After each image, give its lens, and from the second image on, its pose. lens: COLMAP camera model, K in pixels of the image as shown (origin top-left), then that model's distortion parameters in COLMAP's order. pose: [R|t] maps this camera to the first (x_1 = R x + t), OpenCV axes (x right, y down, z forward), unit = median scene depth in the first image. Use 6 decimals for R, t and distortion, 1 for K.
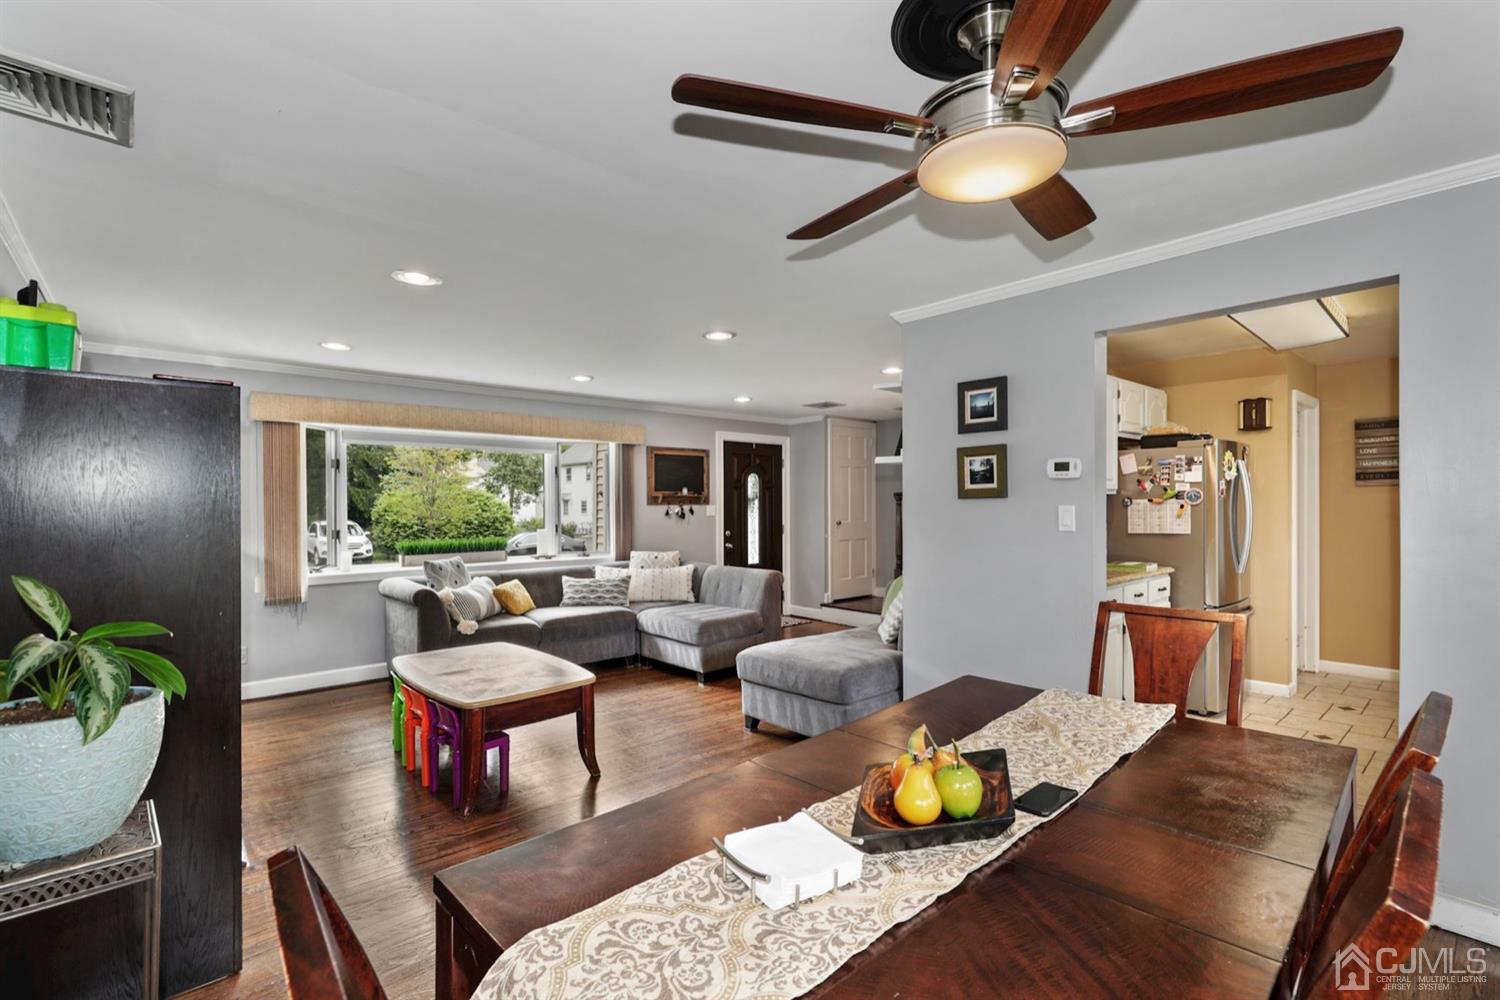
lens RADIAL K [[674.2, 0, 759.9], [0, 674.2, 506.7], [0, 0, 1]] dist [0.000944, 0.000108]
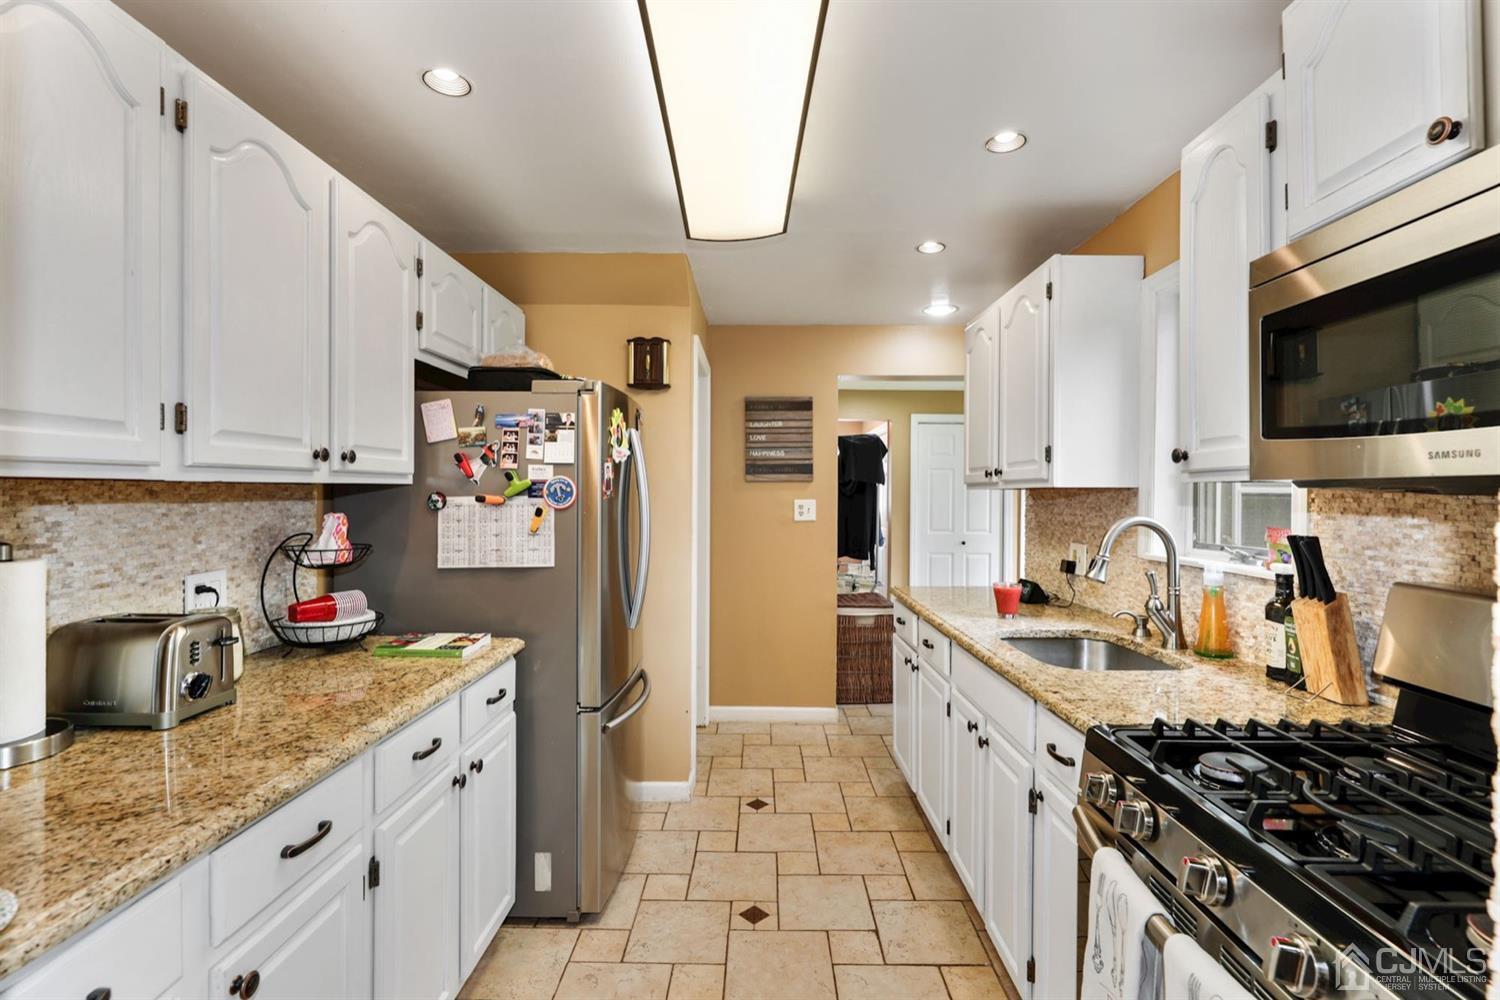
lens RADIAL K [[674.2, 0, 753.1], [0, 674.2, 499.3], [0, 0, 1]] dist [0.000944, 0.000108]
pose [[0.672644, 0.005883, 0.739943, 0.358111], [-0.004131, 0.999983, -0.004195, -0.007983], [-0.739955, -0.000235, 0.672657, 0.540404]]
